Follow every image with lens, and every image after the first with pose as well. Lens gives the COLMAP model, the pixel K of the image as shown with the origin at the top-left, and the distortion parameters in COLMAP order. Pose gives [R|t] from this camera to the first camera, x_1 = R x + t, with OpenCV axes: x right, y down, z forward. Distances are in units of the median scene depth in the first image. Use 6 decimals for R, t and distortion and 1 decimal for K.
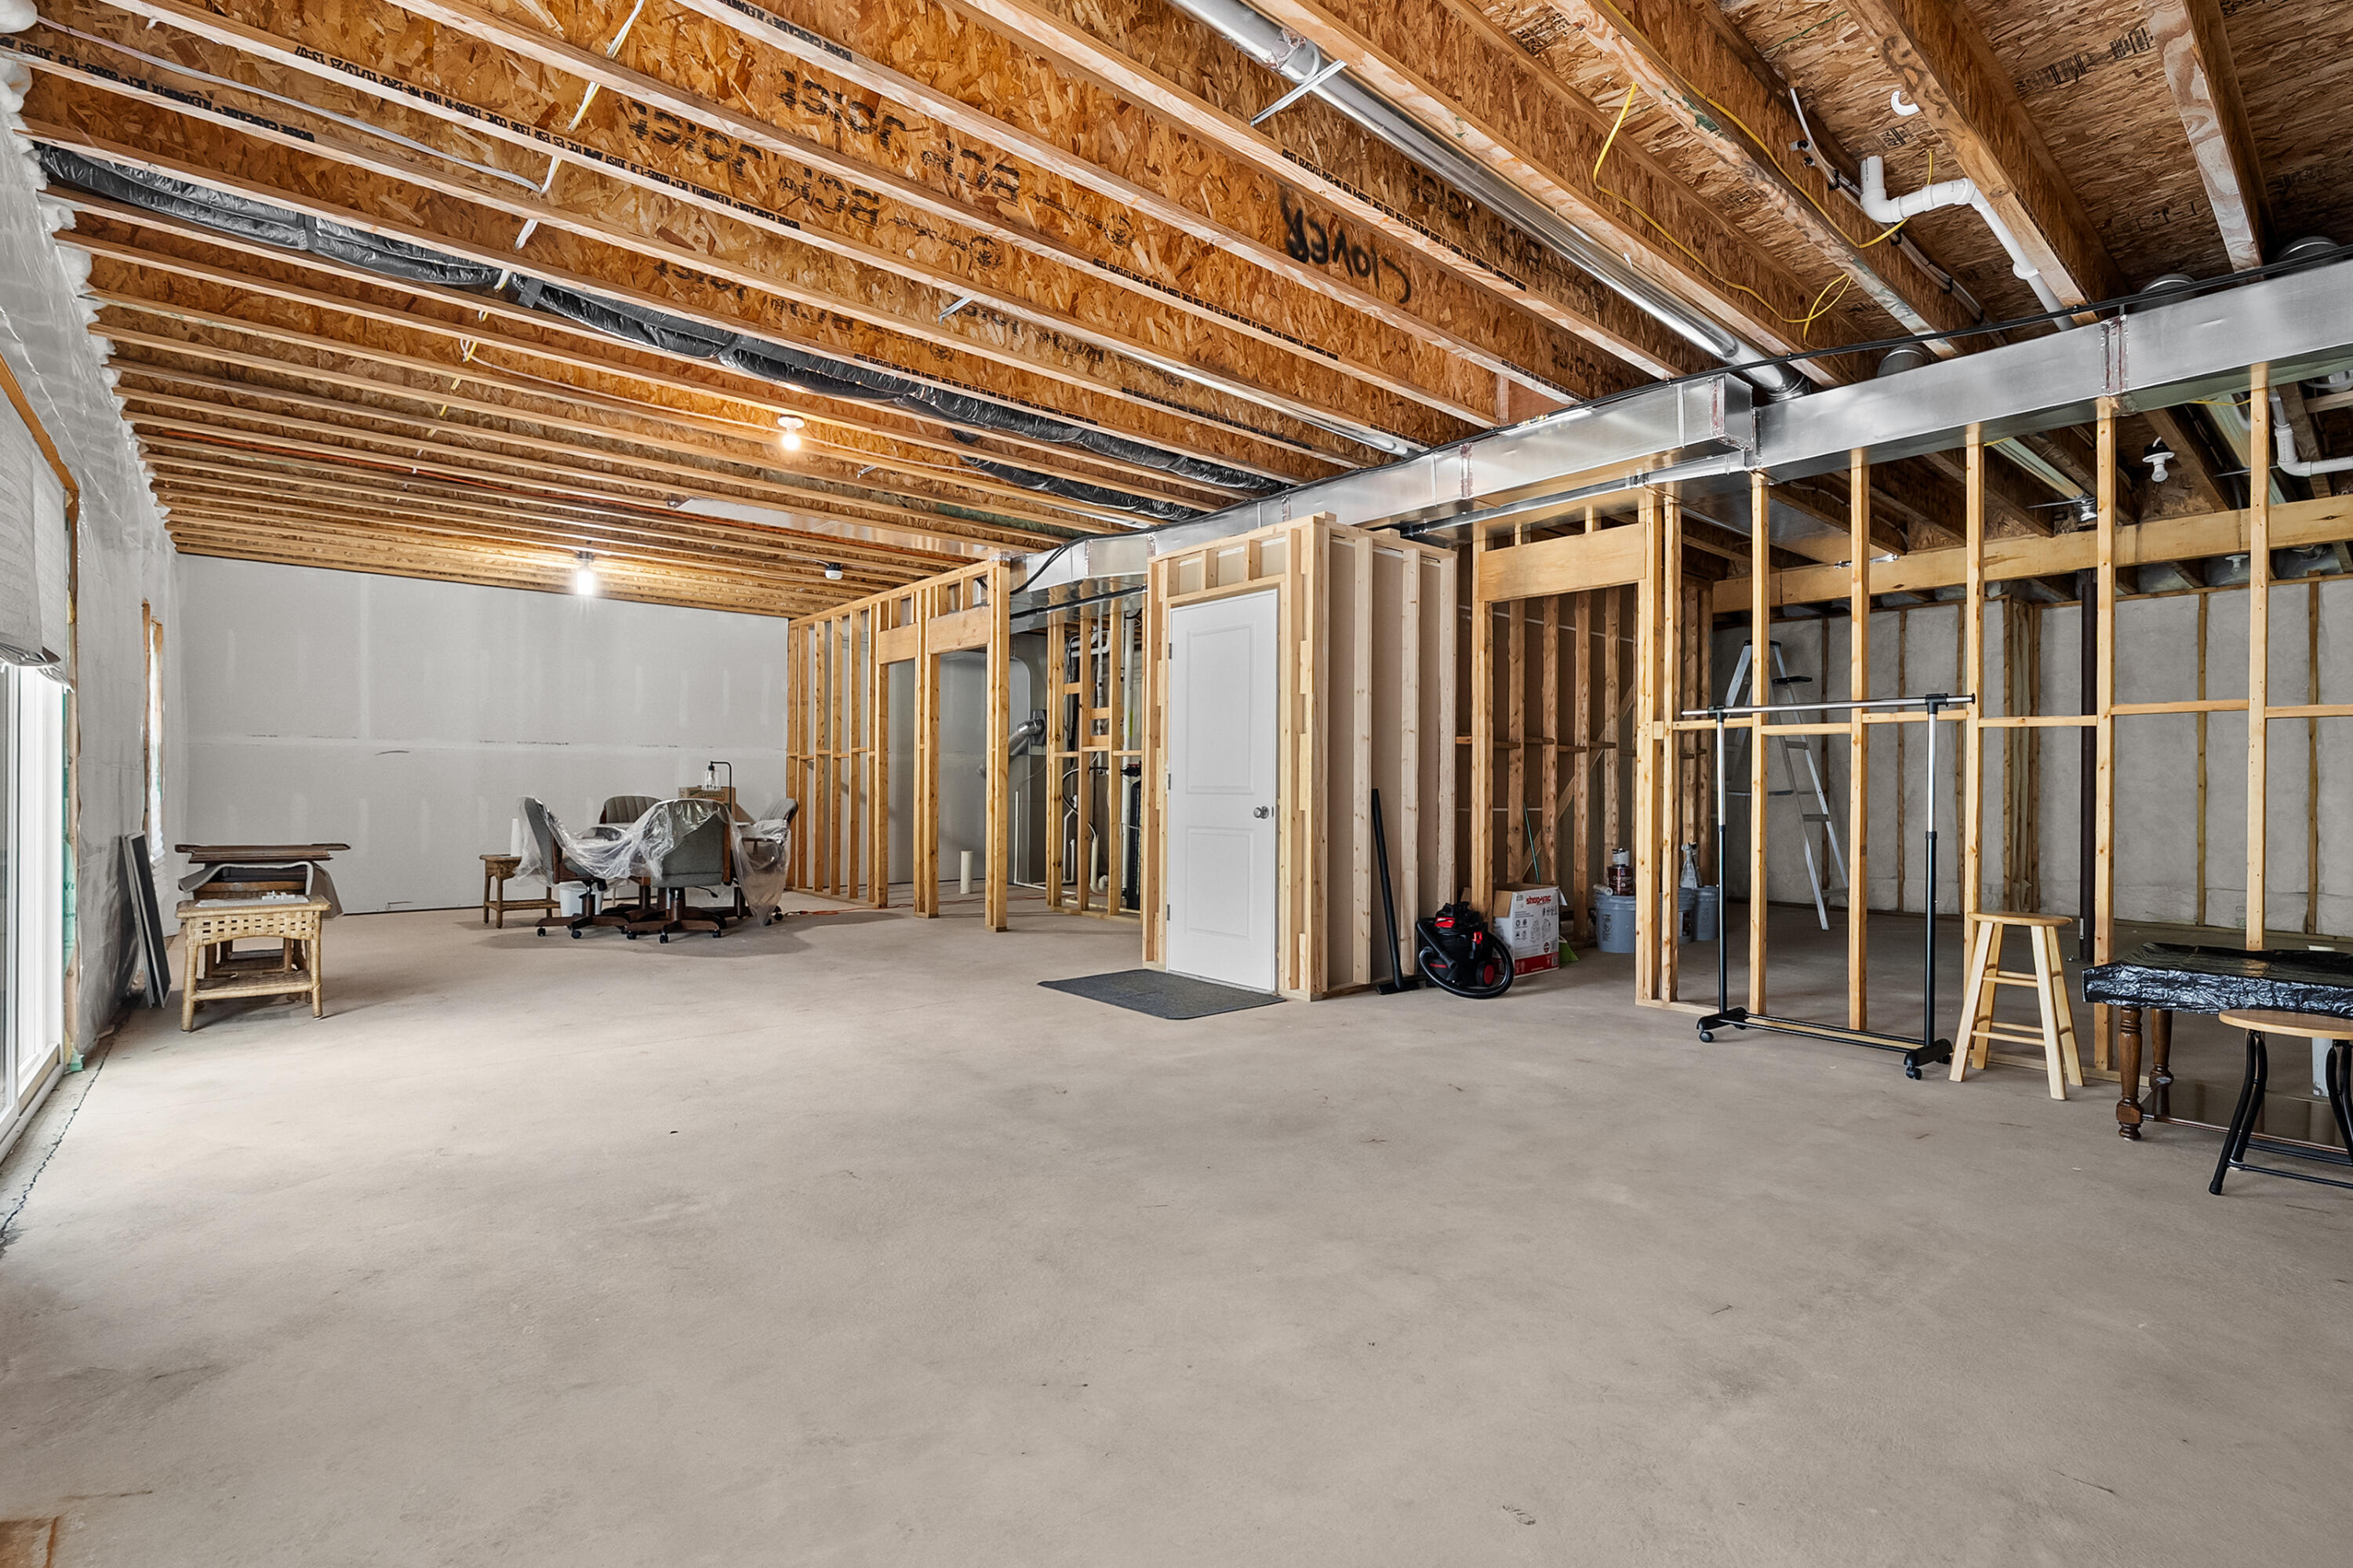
lens RADIAL K [[1064.6, 0, 1186.5], [0, 1064.6, 790.6], [0, 0, 1]] dist [-0.006758, 0.001685]
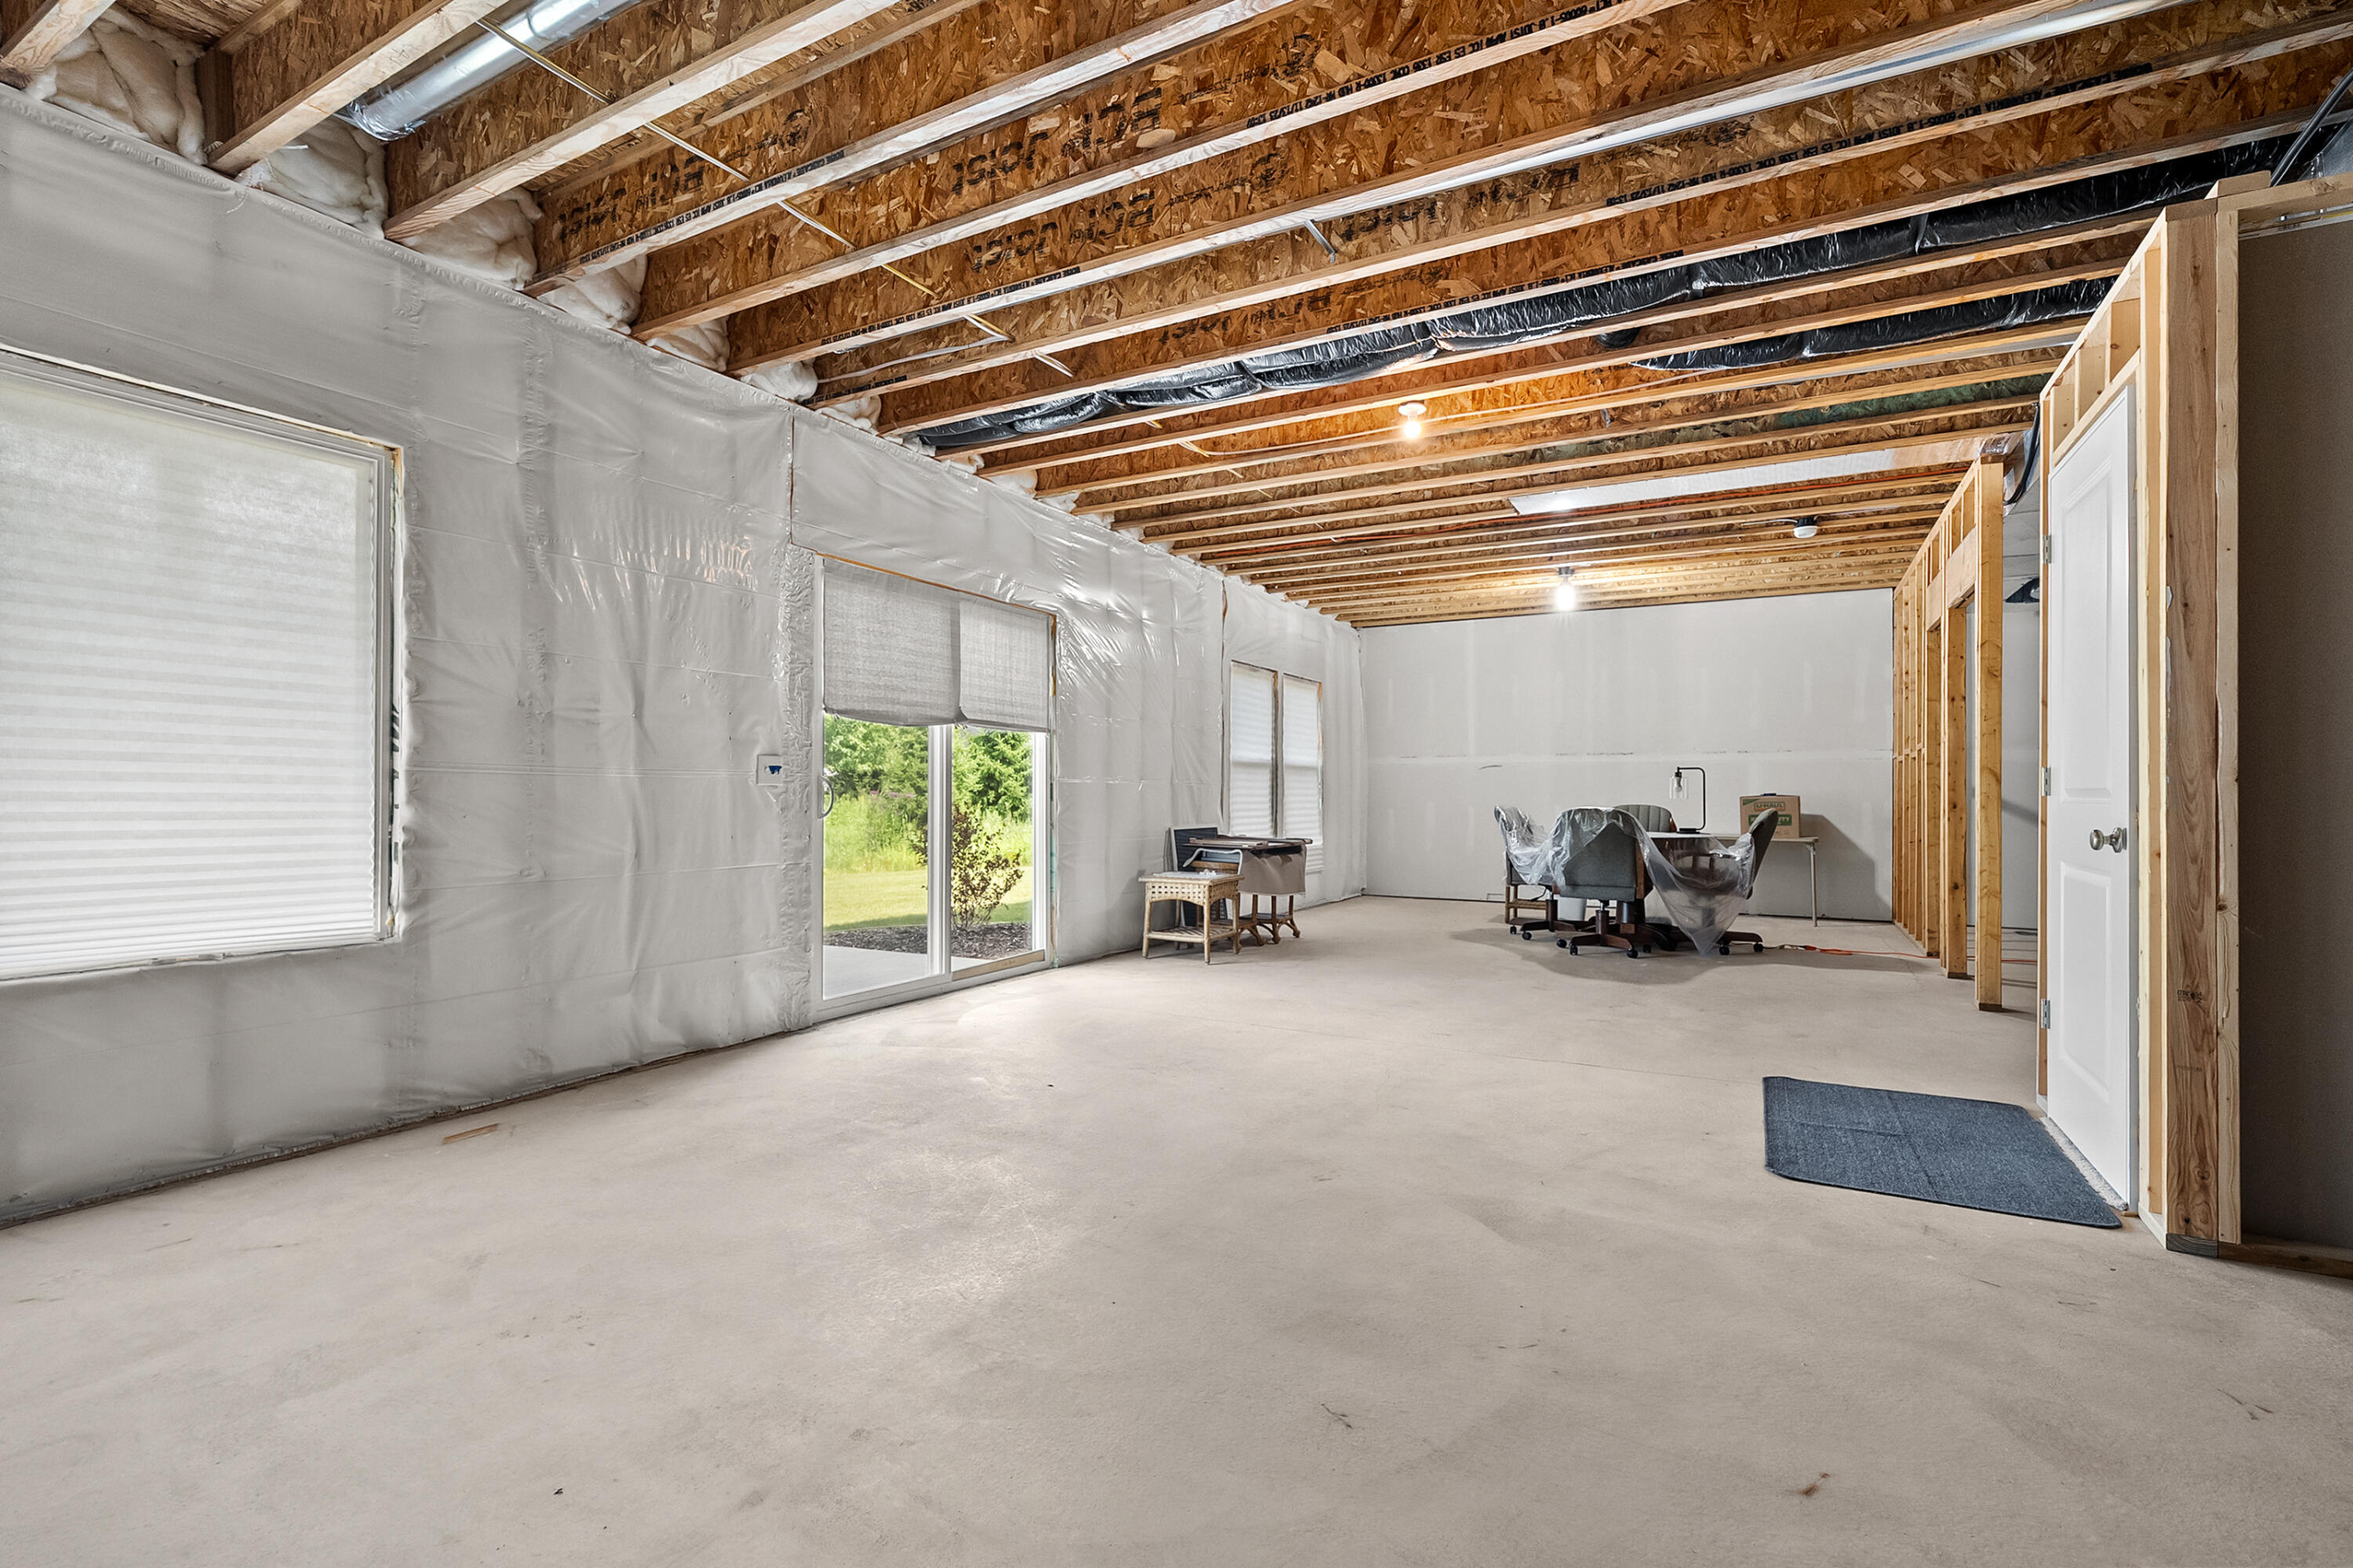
lens RADIAL K [[1064.6, 0, 1182.5], [0, 1064.6, 786.0], [0, 0, 1]] dist [-0.006758, 0.001685]
pose [[0.345336, -0.011294, -0.938411, 0.460902], [-0.003341, 0.999906, -0.013263, 0.004303], [0.938473, 0.007716, 0.345266, 0.498733]]
